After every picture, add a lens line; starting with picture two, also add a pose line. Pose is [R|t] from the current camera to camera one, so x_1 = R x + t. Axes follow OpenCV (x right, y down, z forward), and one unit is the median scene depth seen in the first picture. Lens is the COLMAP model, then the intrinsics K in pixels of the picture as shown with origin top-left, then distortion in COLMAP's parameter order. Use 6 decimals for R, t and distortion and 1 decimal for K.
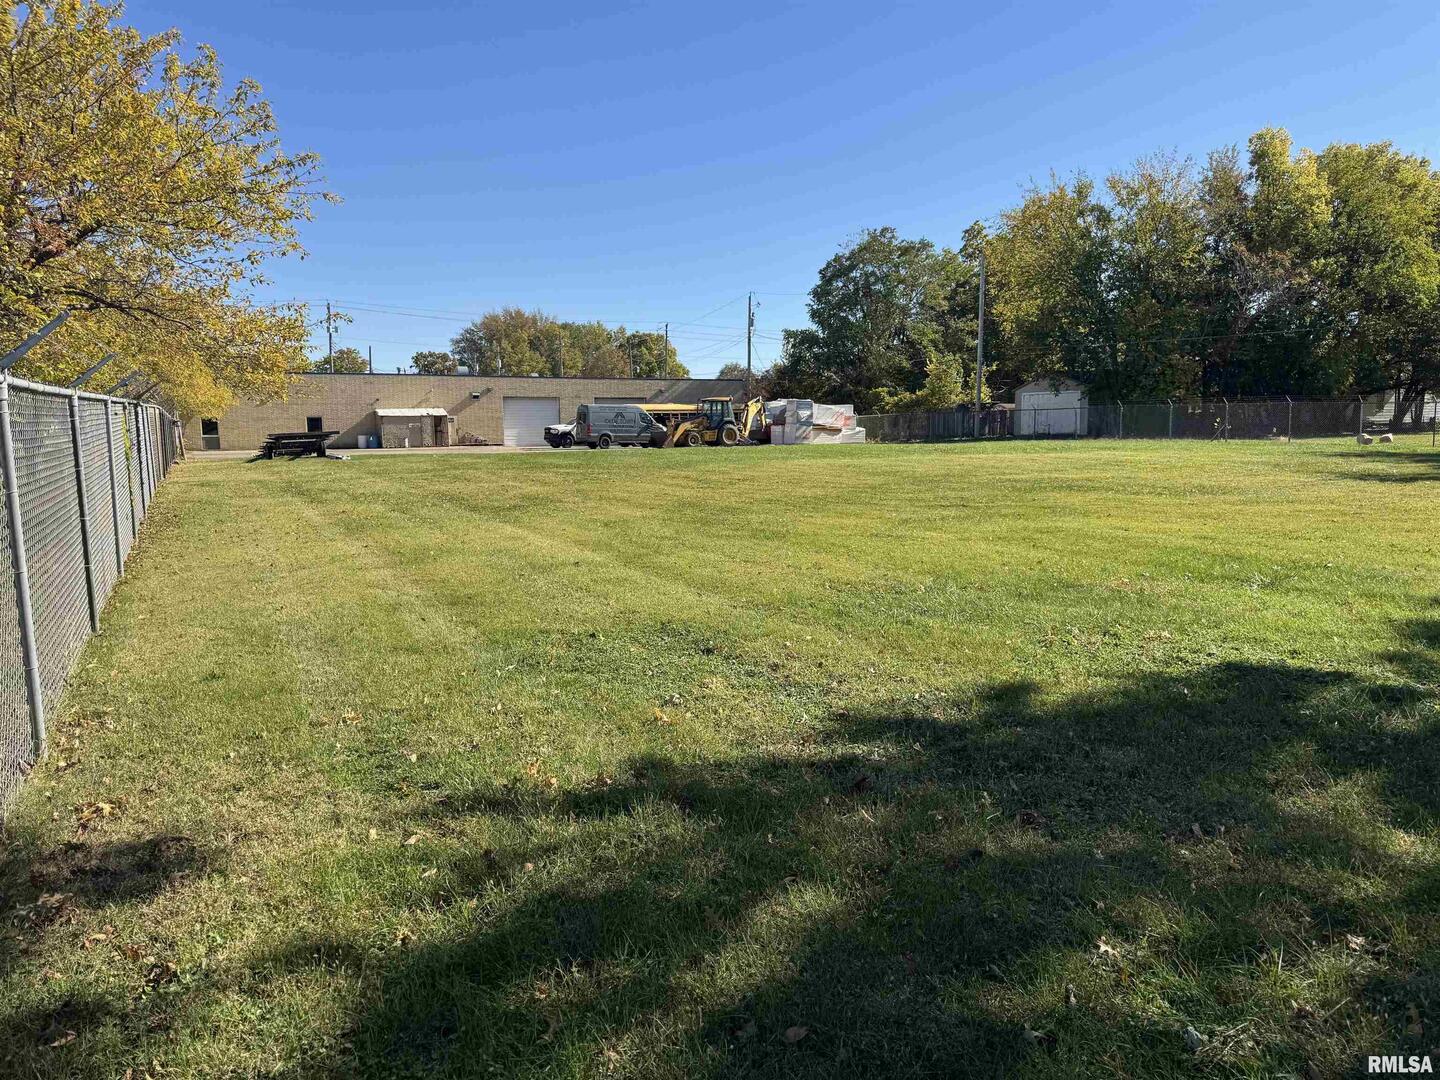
lens RADIAL K [[1015.6, 0, 720.0], [0, 1015.6, 540.0], [0, 0, 1]] dist [0.077994, -0.063470]
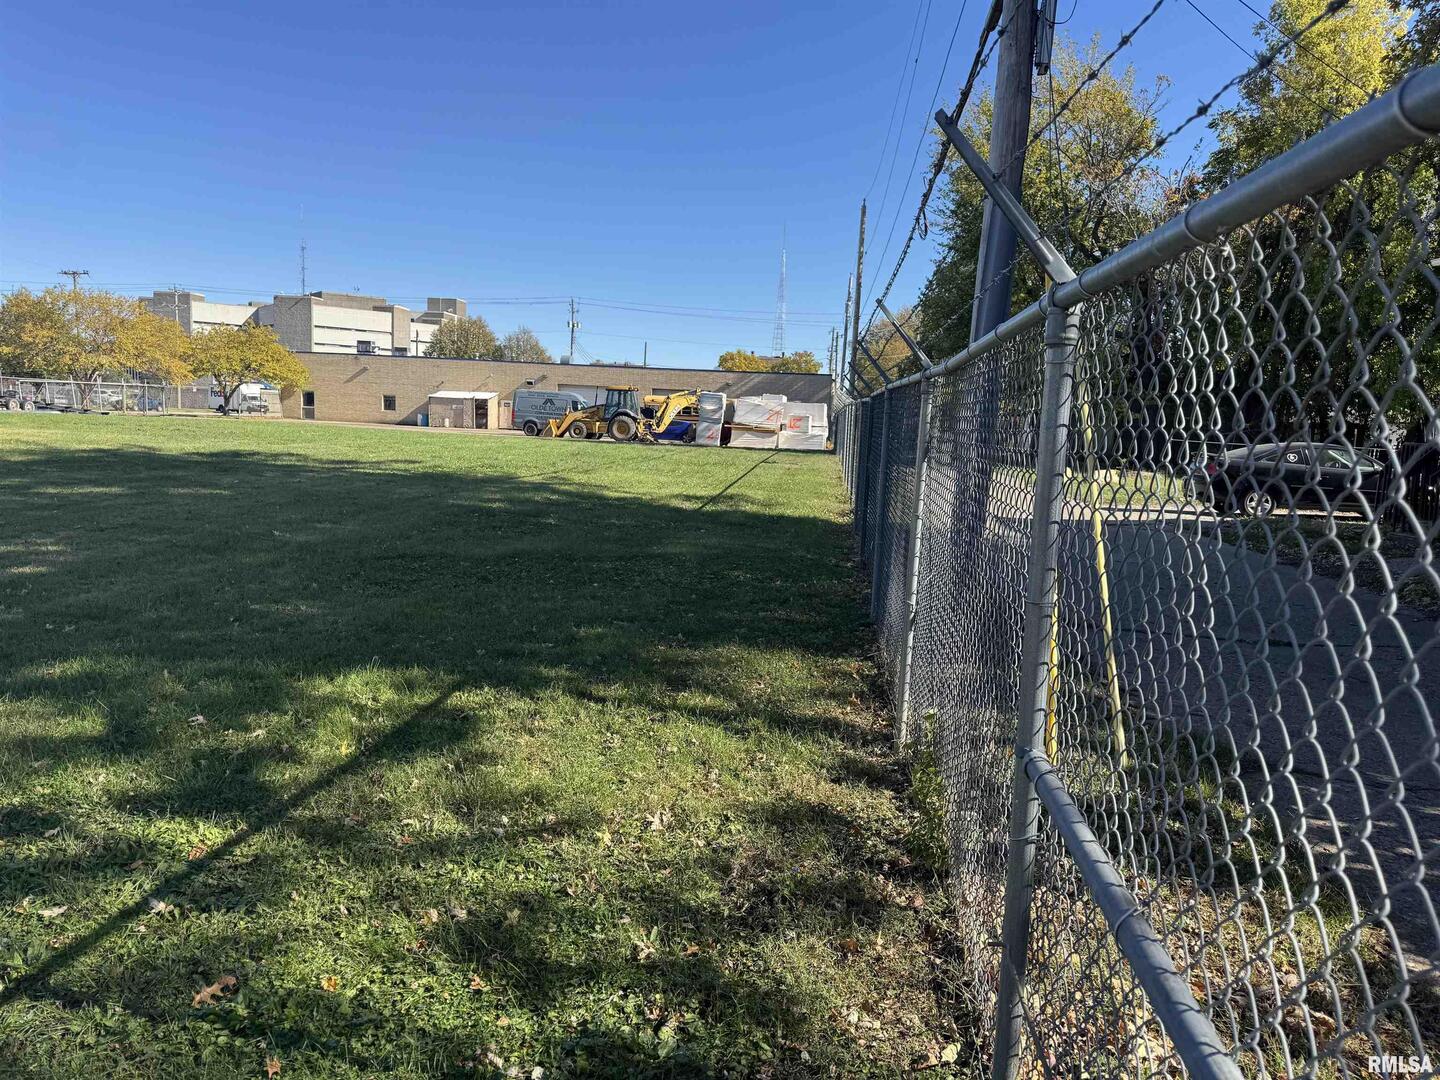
lens RADIAL K [[1048.9, 0, 720.0], [0, 1048.9, 540.0], [0, 0, 1]] dist [0.094480, -0.180026]
pose [[0.823813, 0.109373, -0.556210, 0.184881], [-0.116076, 0.992966, 0.023334, -0.010704], [0.554850, 0.045340, 0.830714, 0.080815]]
